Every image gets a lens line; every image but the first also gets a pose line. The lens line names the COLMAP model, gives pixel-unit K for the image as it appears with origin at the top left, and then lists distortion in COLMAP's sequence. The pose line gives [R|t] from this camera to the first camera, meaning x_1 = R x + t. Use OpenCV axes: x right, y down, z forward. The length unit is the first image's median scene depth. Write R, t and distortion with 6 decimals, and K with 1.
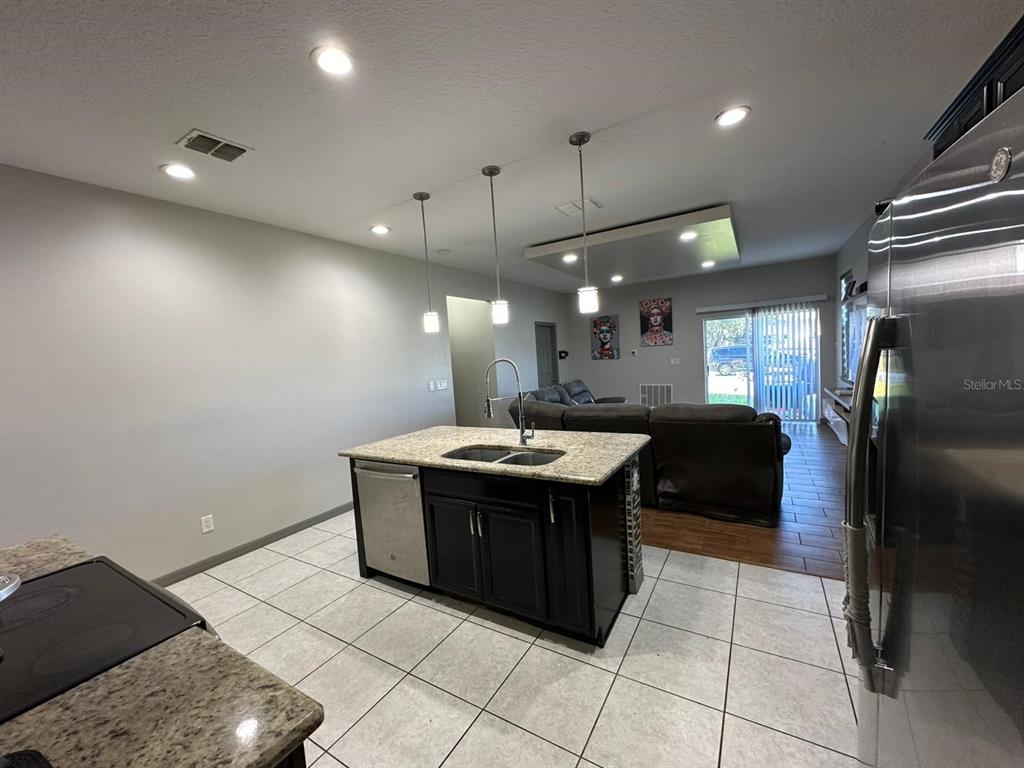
lens RADIAL K [[406.0, 0, 510.8], [0, 406.0, 385.4], [0, 0, 1]] dist [-0.006731, 0.000552]
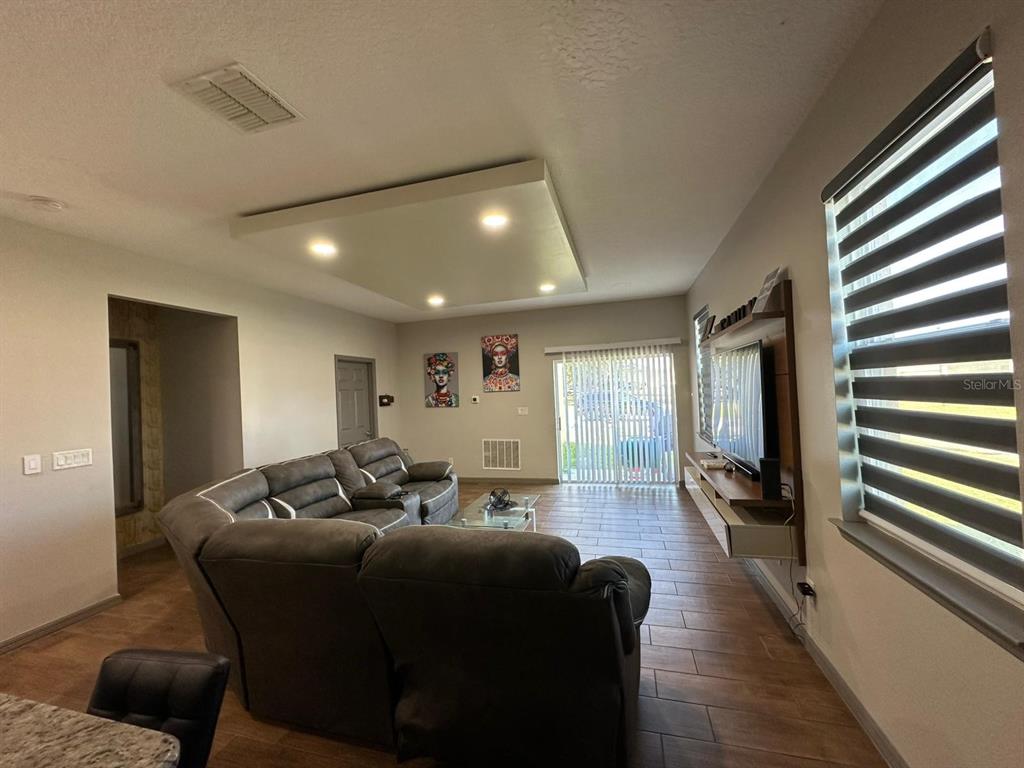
lens RADIAL K [[406.0, 0, 508.5], [0, 406.0, 384.0], [0, 0, 1]] dist [-0.006731, 0.000552]
pose [[0.963172, 0.026669, 0.267562, 0.463063], [0.001431, 0.994547, -0.104281, -0.084241], [-0.268884, 0.100823, 0.957881, 0.649136]]
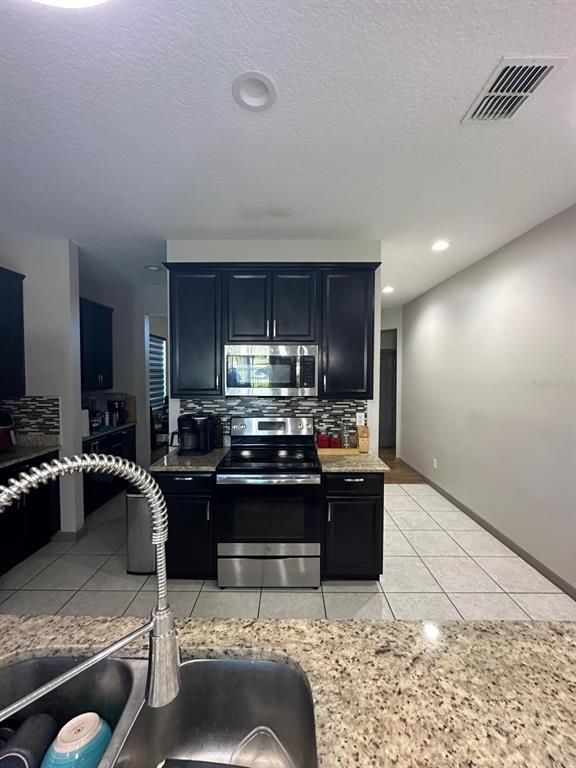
lens RADIAL K [[304.5, 0, 288.8], [0, 304.5, 383.6], [0, 0, 1]] dist [-0.006731, 0.000552]
pose [[-0.857680, 0.079757, -0.507961, -0.050975], [0.011632, 0.990654, 0.135905, -0.113980], [0.514052, 0.110655, -0.850591, 1.074481]]
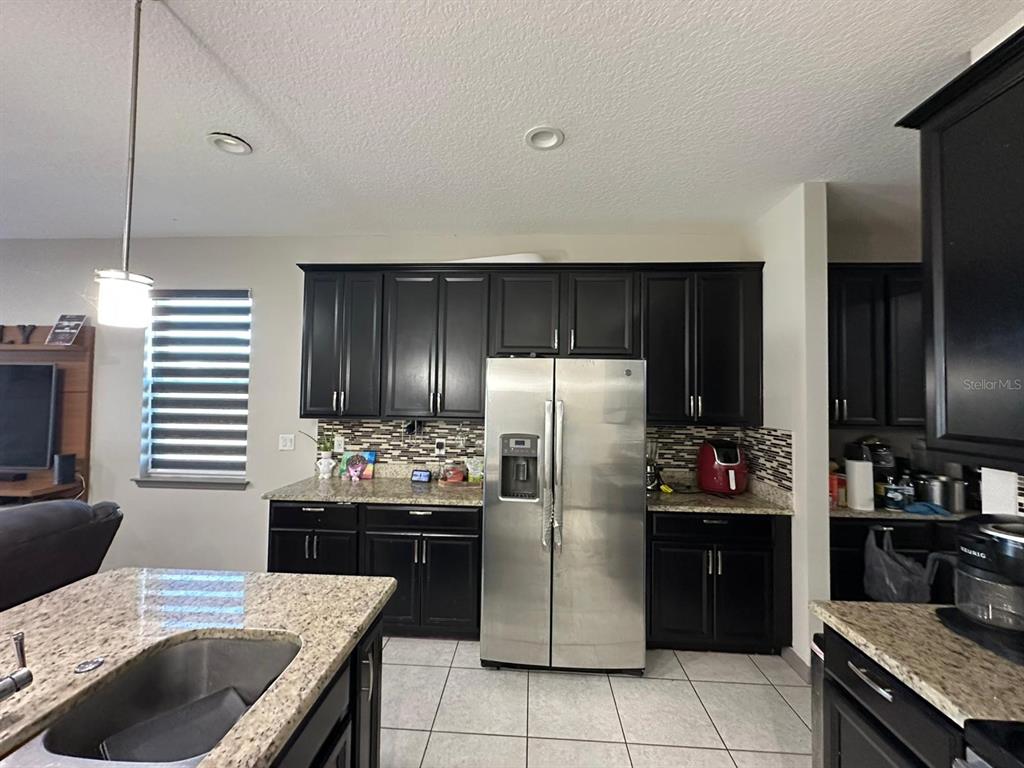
lens RADIAL K [[406.0, 0, 506.5], [0, 406.0, 383.9], [0, 0, 1]] dist [-0.006731, 0.000552]
pose [[-0.463878, 0.084522, 0.881858, -0.384814], [0.083320, 0.995188, -0.051556, -0.049807], [-0.881972, 0.049561, -0.468688, 0.758174]]
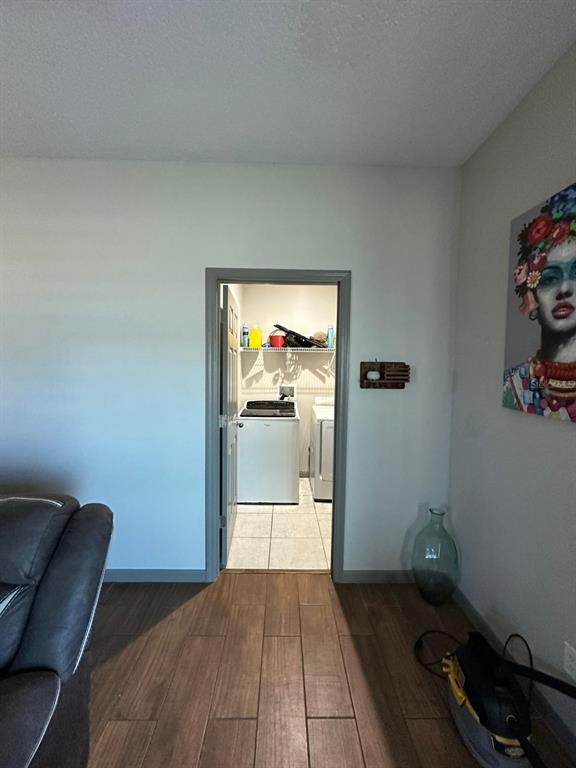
lens RADIAL K [[304.5, 0, 287.1], [0, 304.5, 385.7], [0, 0, 1]] dist [-0.006731, 0.000552]
pose [[0.526948, 0.131865, -0.839606, 0.903266], [-0.104067, 0.990468, 0.090244, -0.255053], [0.843502, 0.039821, 0.535647, 2.588076]]
